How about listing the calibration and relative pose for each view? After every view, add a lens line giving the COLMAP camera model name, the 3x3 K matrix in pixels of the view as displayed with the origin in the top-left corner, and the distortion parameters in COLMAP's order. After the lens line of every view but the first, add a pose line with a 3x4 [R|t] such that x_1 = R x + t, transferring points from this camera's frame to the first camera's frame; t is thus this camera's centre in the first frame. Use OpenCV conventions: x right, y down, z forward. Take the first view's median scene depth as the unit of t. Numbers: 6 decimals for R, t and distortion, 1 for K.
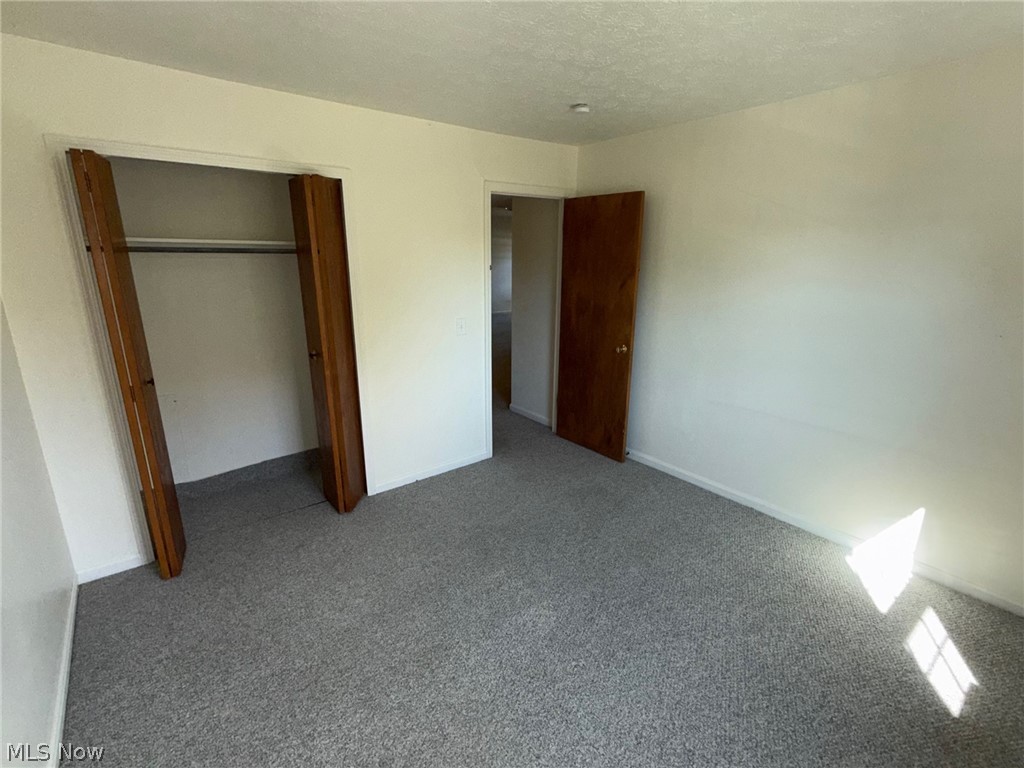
lens RADIAL K [[479.9, 0, 512.0], [0, 479.9, 384.0], [0, 0, 1]] dist [-0.000899, -0.000239]
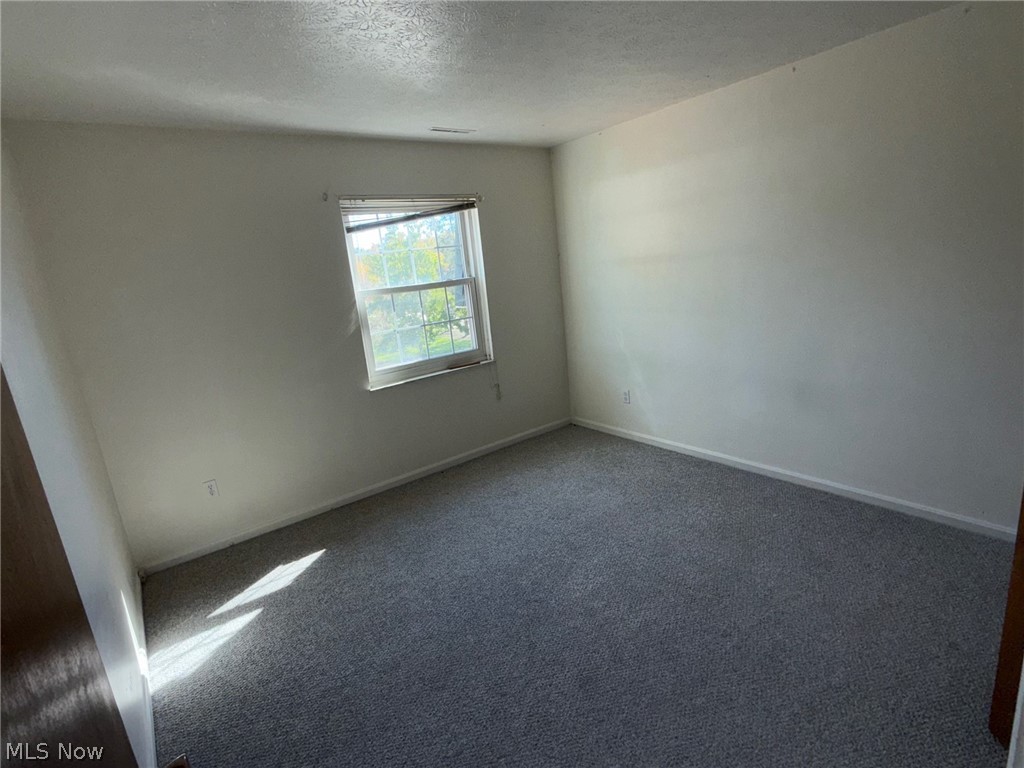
lens RADIAL K [[519.1, 0, 512.0], [0, 519.1, 384.0], [0, 0, 1]] dist [0.001452, 0.000176]
pose [[-0.996220, 0.077136, 0.039954, 0.140041], [0.086852, 0.875150, 0.475992, -0.503154], [0.001750, 0.477663, -0.878542, 1.922553]]
